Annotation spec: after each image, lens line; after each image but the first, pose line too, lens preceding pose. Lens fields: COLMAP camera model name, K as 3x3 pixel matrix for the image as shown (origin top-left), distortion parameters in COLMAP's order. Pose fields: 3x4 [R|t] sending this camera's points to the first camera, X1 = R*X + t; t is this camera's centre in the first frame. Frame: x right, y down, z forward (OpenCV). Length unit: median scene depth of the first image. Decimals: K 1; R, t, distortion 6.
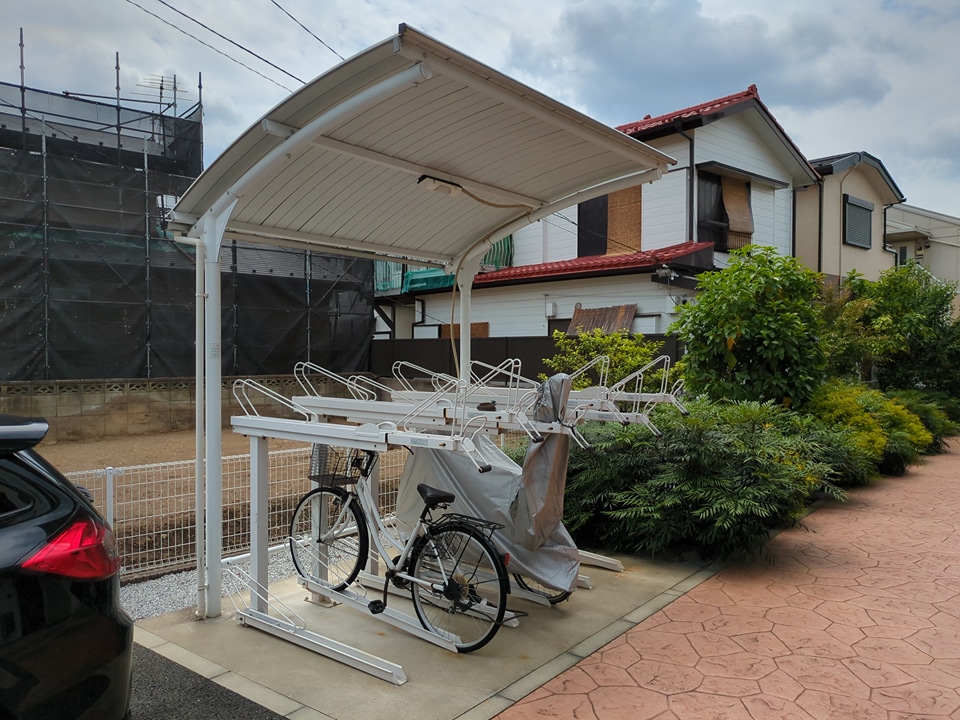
lens RADIAL K [[719.3, 0, 485.0], [0, 719.3, 361.0], [0, 0, 1]] dist [0.022858, -0.006141]
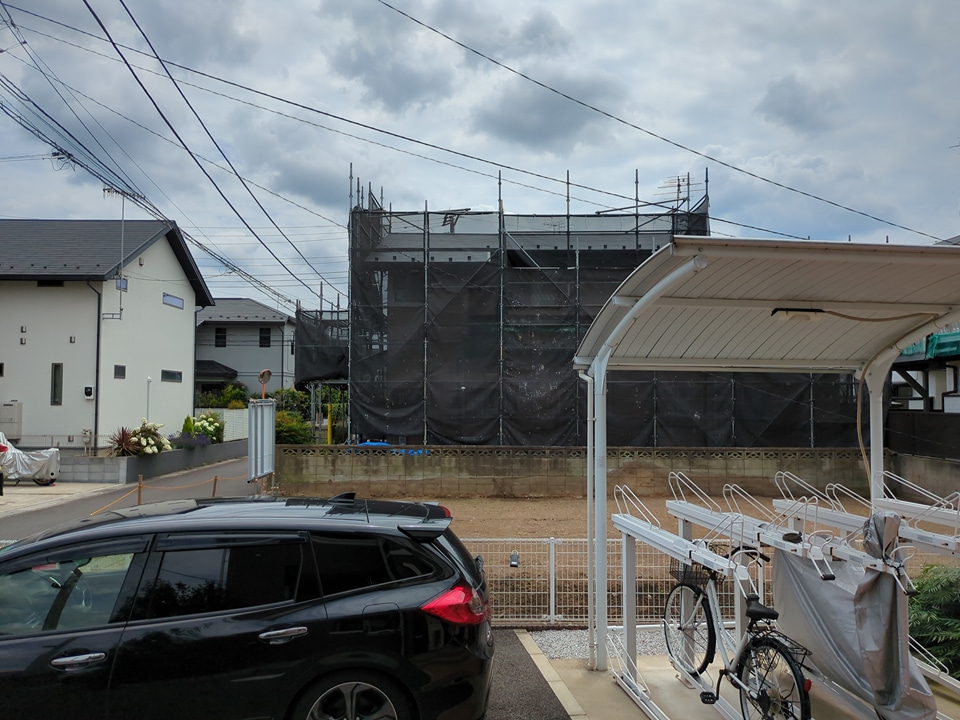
lens RADIAL K [[718.2, 0, 478.2], [0, 718.2, 370.3], [0, 0, 1]] dist [0.003049, -0.001022]
pose [[0.739624, -0.023983, -0.672593, 0.321384], [-0.017841, 0.998315, -0.055216, -0.098965], [0.672784, 0.052839, 0.737950, -0.108339]]
